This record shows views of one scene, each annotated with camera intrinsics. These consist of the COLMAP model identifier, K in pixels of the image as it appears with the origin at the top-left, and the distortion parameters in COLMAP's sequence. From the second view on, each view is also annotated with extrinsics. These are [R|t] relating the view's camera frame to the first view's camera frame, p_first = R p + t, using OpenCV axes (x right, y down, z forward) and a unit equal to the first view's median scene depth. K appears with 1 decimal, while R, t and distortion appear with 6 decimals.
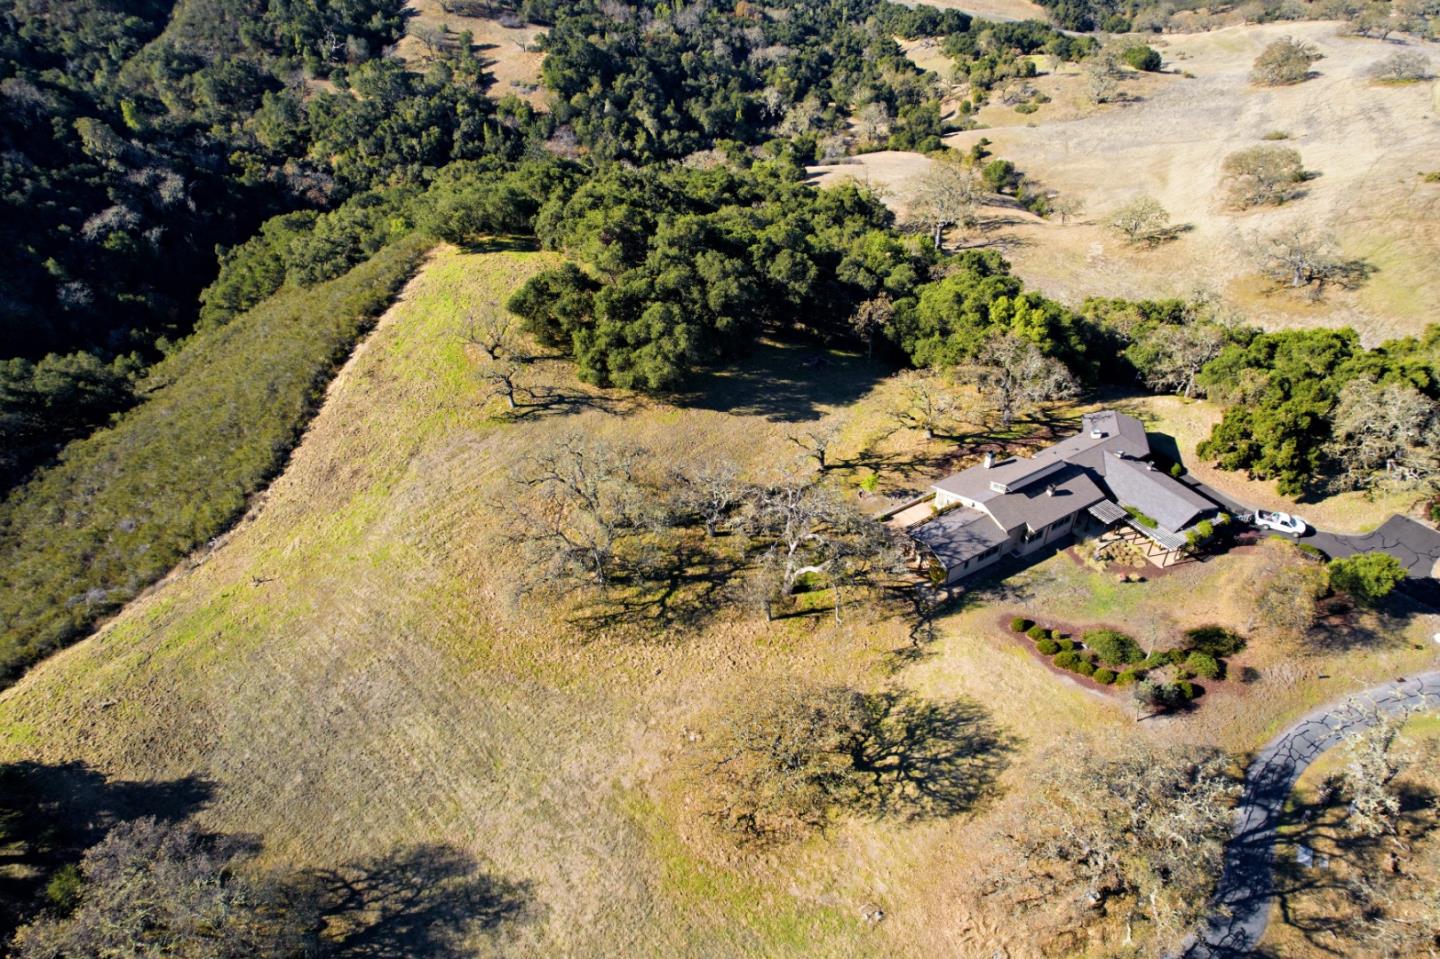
lens RADIAL K [[930.4, 0, 718.8], [0, 930.4, 482.5], [0, 0, 1]] dist [-0.073328, 0.066024]
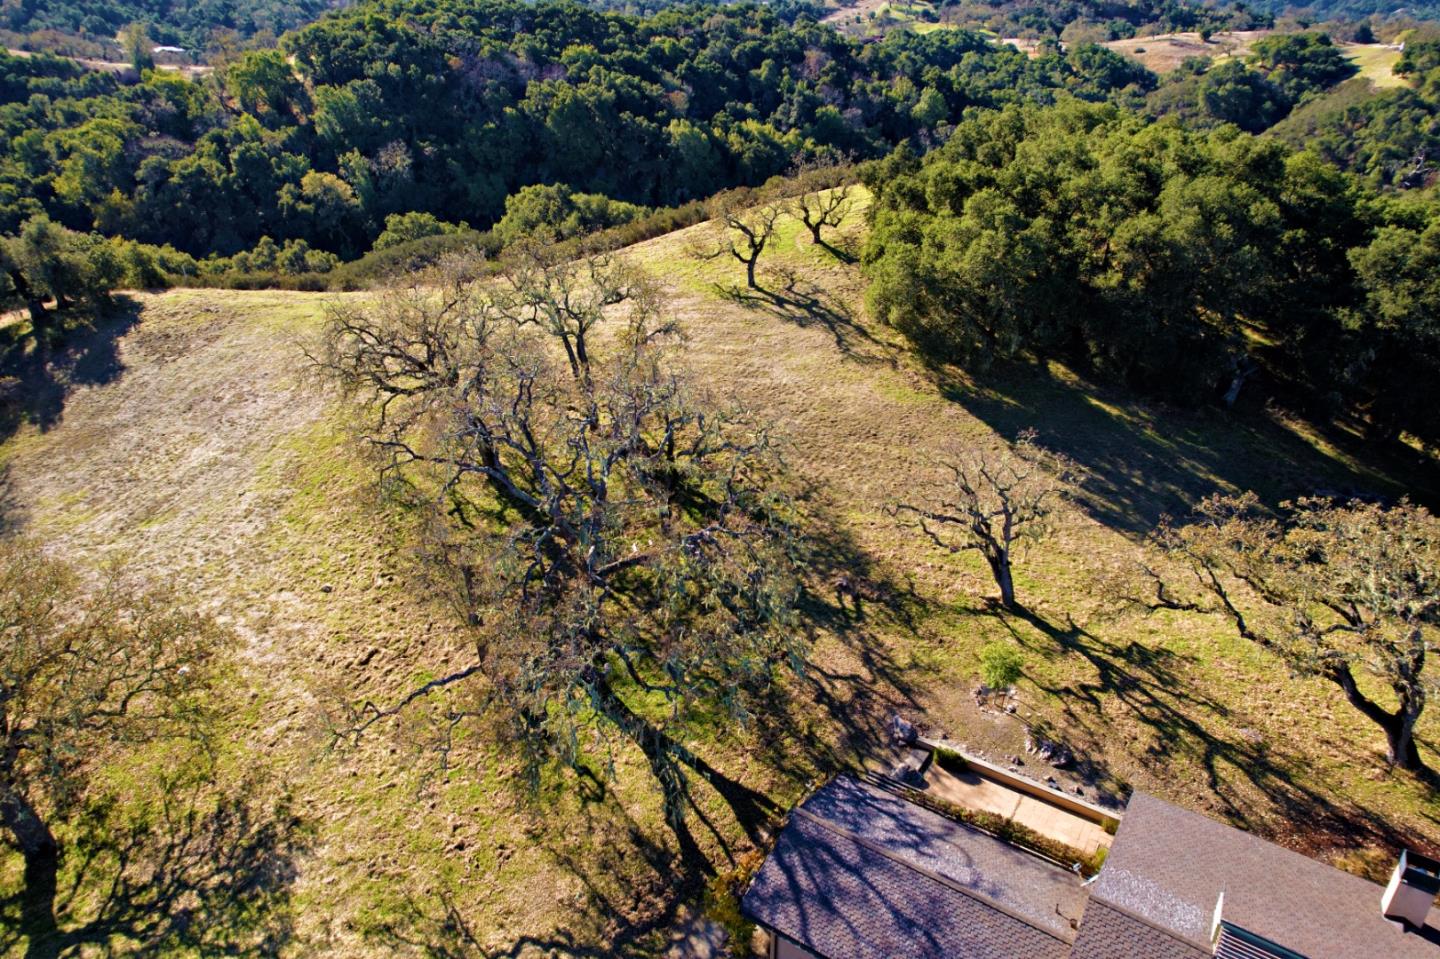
lens RADIAL K [[930.4, 0, 719.5], [0, 930.4, 476.5], [0, 0, 1]] dist [-0.073328, 0.066024]
pose [[0.400236, 0.399771, -0.824618, 0.409592], [-0.551298, 0.823830, 0.131811, -0.049379], [0.732039, 0.401855, 0.550120, 0.749000]]
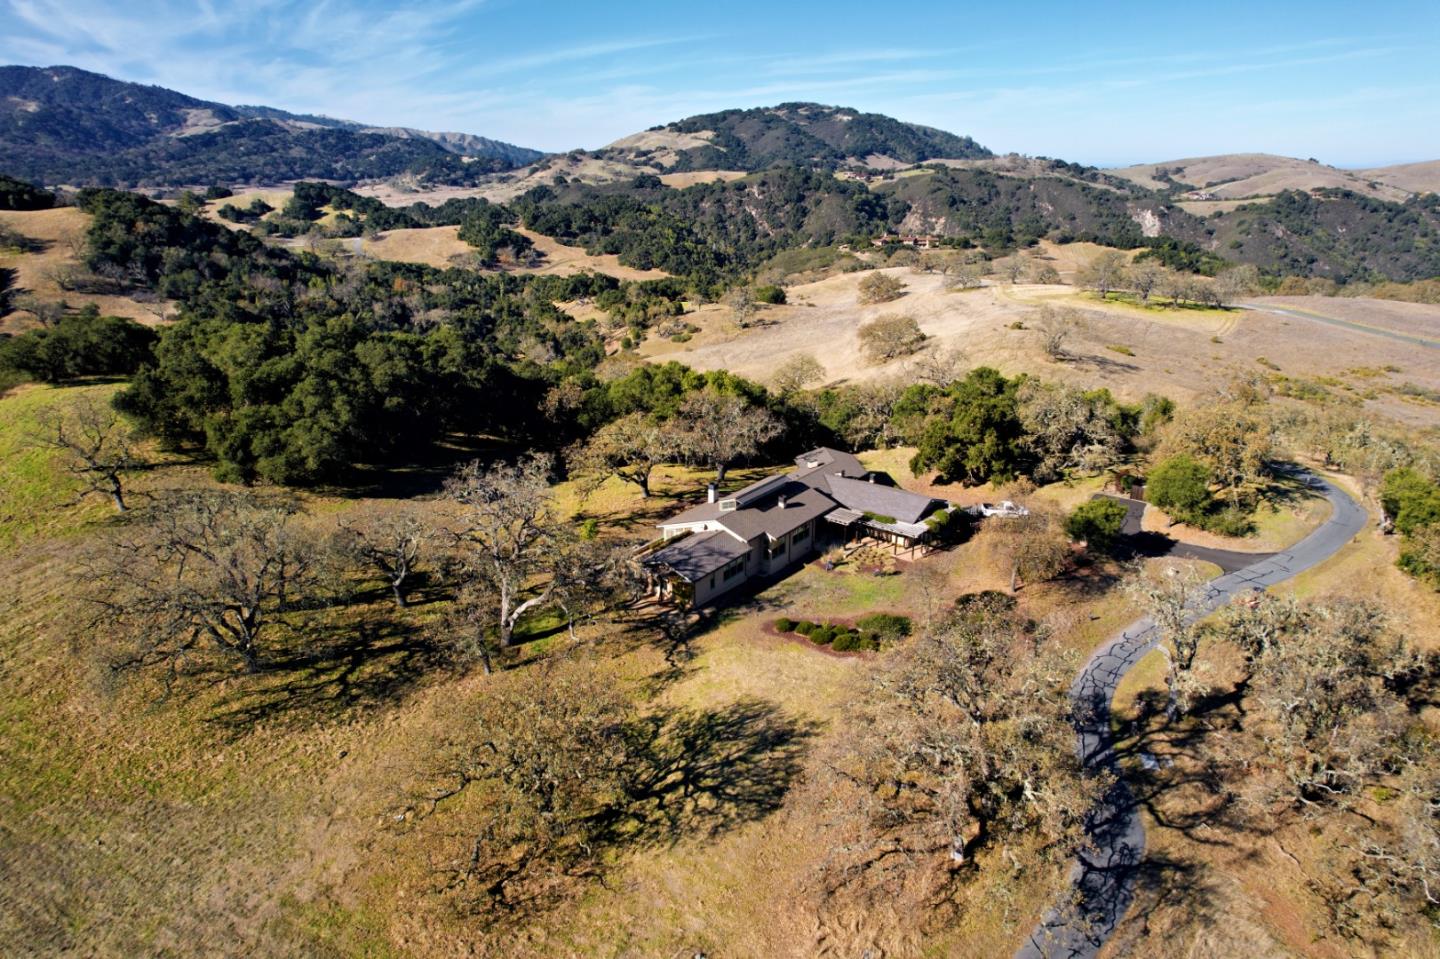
lens RADIAL K [[930.4, 0, 724.2], [0, 930.4, 474.1], [0, 0, 1]] dist [-0.073328, 0.066024]
pose [[0.936797, -0.116813, 0.329798, 0.002828], [0.213243, 0.937935, -0.273507, 0.230325], [-0.277380, 0.326548, 0.903563, 0.174586]]
